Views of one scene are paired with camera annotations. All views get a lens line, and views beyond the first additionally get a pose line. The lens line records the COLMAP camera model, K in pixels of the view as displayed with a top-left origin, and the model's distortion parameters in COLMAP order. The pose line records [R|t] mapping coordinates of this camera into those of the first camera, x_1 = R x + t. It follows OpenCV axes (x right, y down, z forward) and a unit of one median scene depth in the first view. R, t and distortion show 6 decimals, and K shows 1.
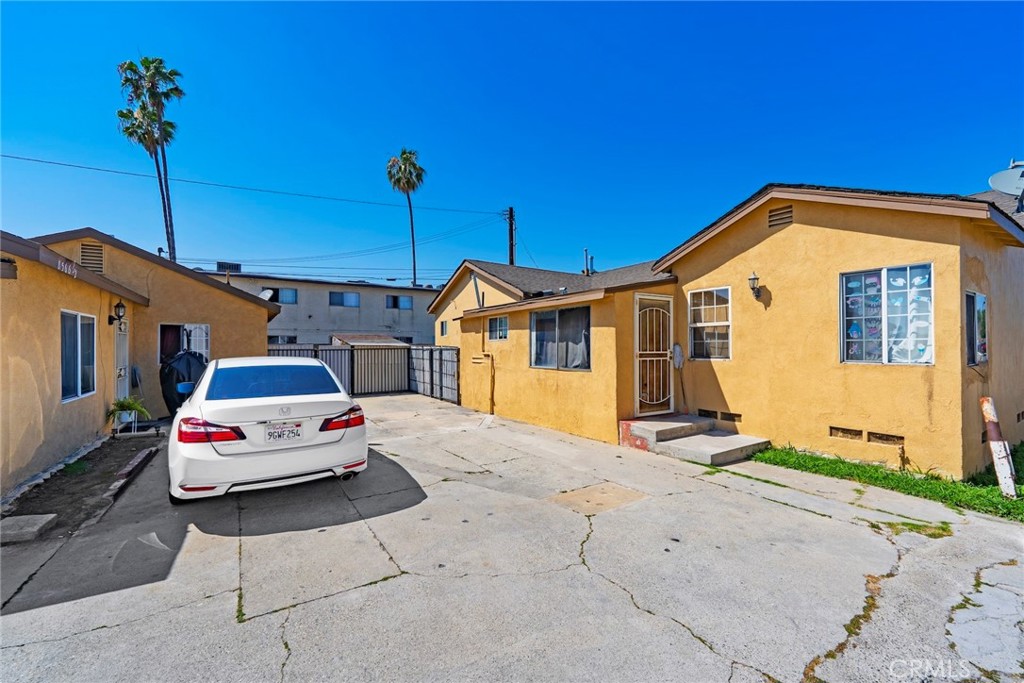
lens RADIAL K [[425.8, 0, 528.7], [0, 425.8, 344.4], [0, 0, 1]] dist [-0.000909, -0.000066]
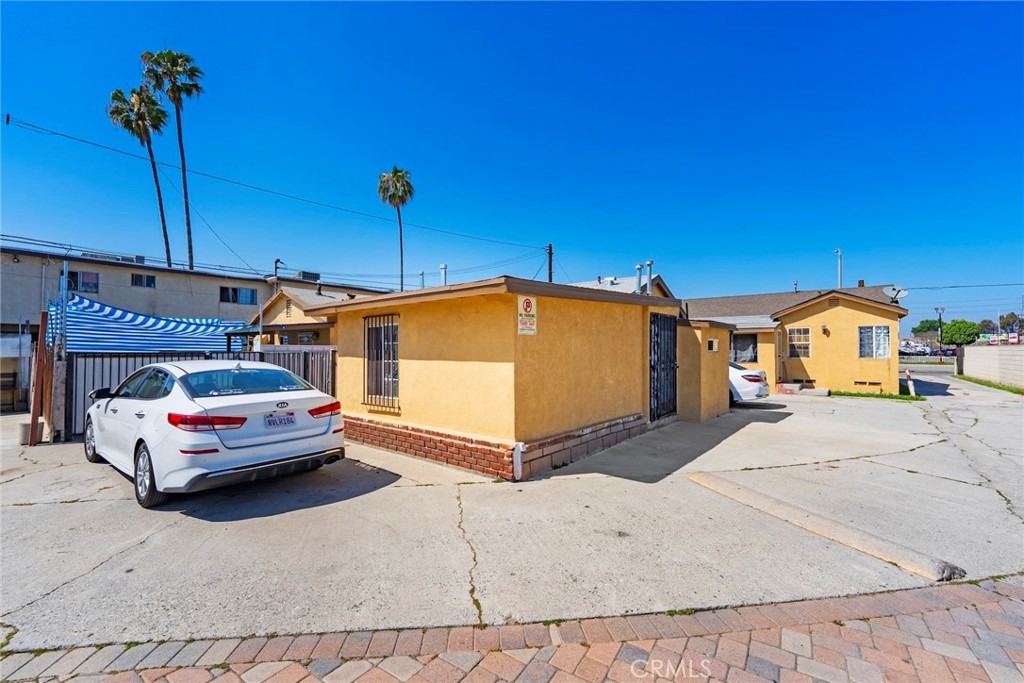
lens RADIAL K [[450.1, 0, 512.0], [0, 450.1, 341.5], [0, 0, 1]] dist [-0.000375, -0.000008]
pose [[0.945370, 0.010592, 0.325827, -0.964231], [-0.006905, 0.999898, -0.012469, -0.006390], [-0.325926, 0.009538, 0.945347, -0.426402]]
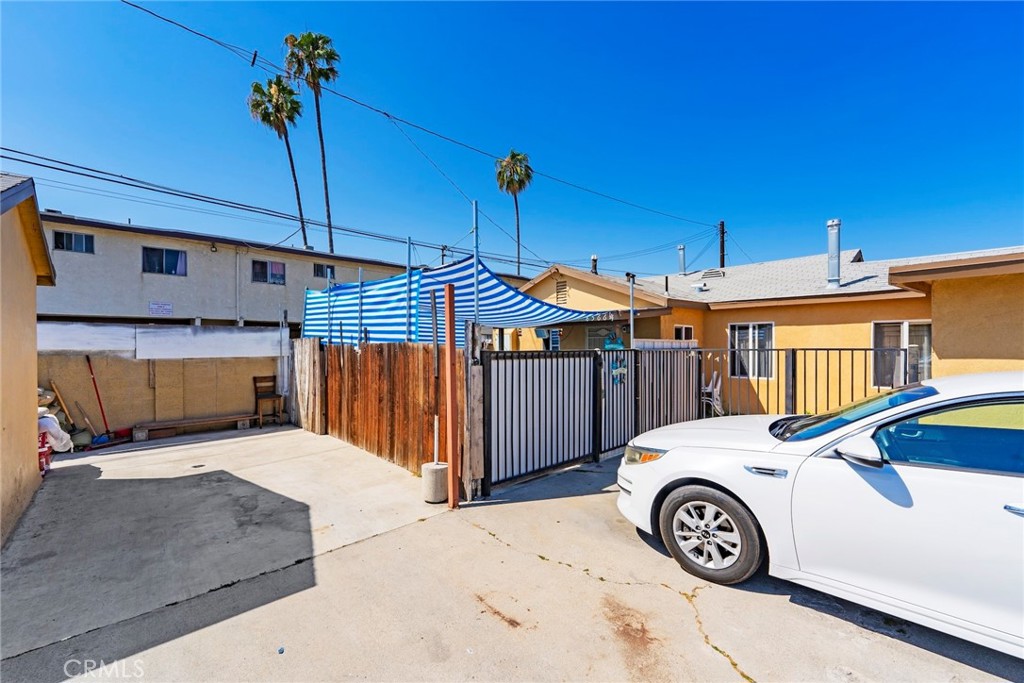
lens RADIAL K [[442.3, 0, 486.6], [0, 442.3, 346.0], [0, 0, 1]] dist [0.013289, -0.000181]
pose [[0.984191, 0.002415, 0.177096, -1.361760], [-0.003483, 0.999978, 0.005724, -0.001830], [-0.177078, -0.006250, 0.984177, -0.046886]]
